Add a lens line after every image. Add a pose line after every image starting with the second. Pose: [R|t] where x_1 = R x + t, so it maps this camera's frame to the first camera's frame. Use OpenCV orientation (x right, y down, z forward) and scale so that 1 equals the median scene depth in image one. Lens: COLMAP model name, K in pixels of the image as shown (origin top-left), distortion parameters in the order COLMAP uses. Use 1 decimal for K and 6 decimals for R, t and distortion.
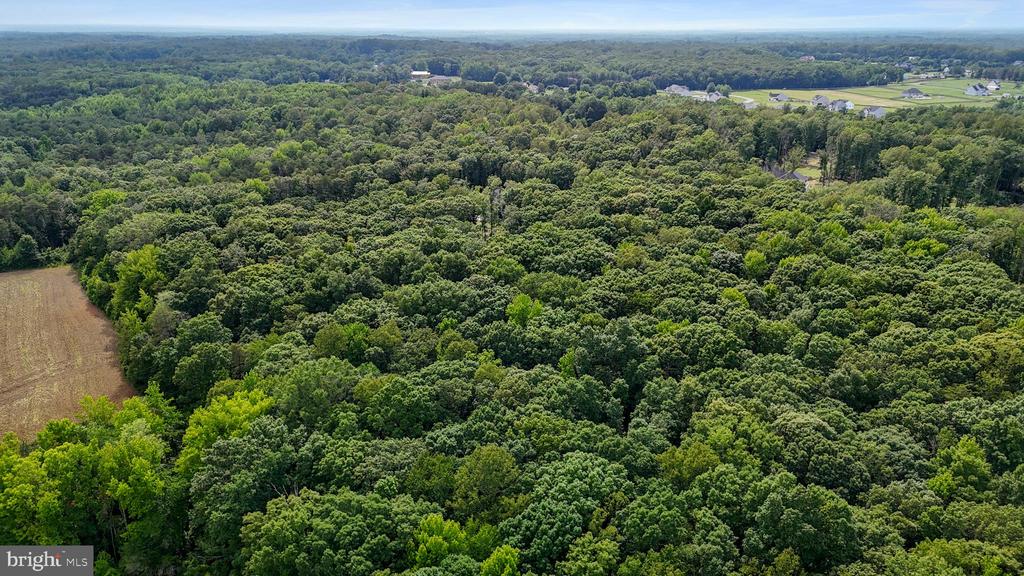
lens RADIAL K [[771.6, 0, 512.0], [0, 771.6, 288.0], [0, 0, 1]] dist [0.064832, -0.065601]
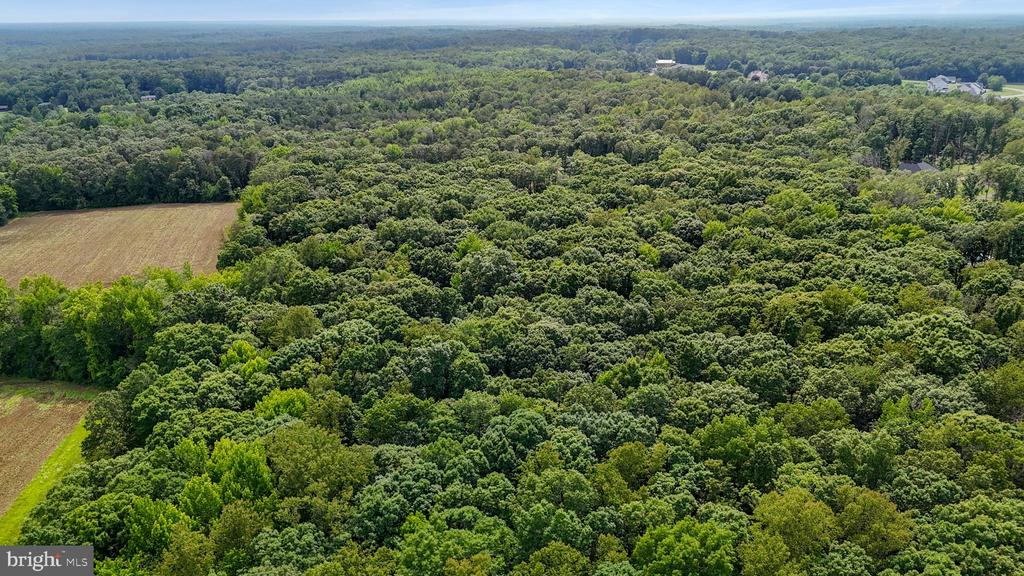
lens RADIAL K [[795.9, 0, 512.0], [0, 795.9, 288.0], [0, 0, 1]] dist [0.066428, -0.060217]
pose [[0.927802, 0.109264, -0.356714, 0.201428], [-0.108645, 0.993841, 0.021838, 0.022547], [0.356903, 0.018494, 0.933958, -0.056214]]
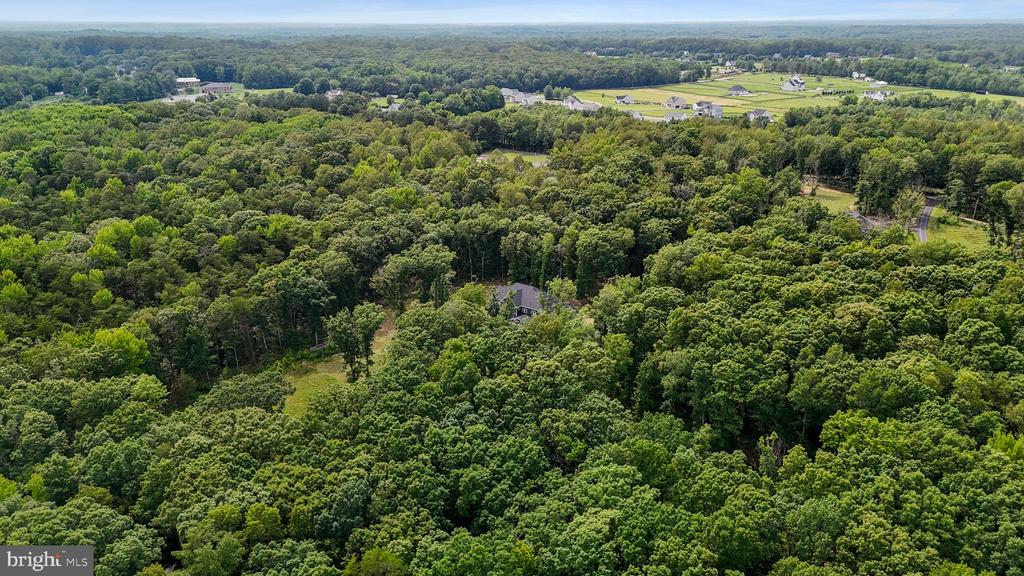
lens RADIAL K [[771.6, 0, 512.0], [0, 771.6, 288.0], [0, 0, 1]] dist [0.064832, -0.065601]
pose [[0.943381, -0.111792, 0.312305, -0.158800], [0.109155, 0.993685, 0.025973, -0.100412], [-0.313237, 0.009587, 0.949627, 0.277110]]
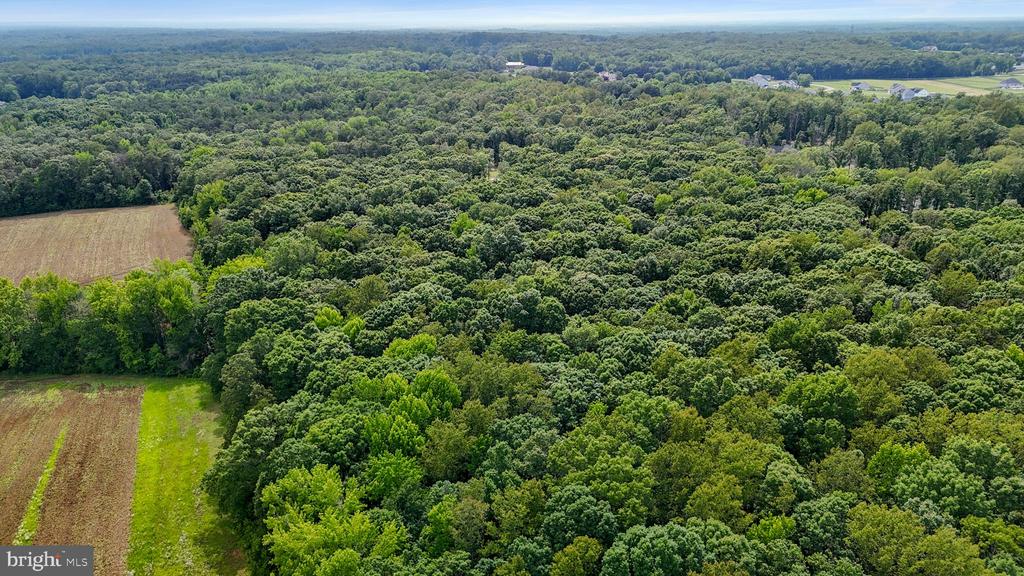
lens RADIAL K [[795.9, 0, 512.0], [0, 795.9, 288.0], [0, 0, 1]] dist [0.066428, -0.060217]
pose [[0.986927, 0.043863, -0.155083, 0.122312], [-0.044140, 0.999024, 0.001661, 0.050557], [0.155004, 0.005206, 0.987900, -0.140821]]
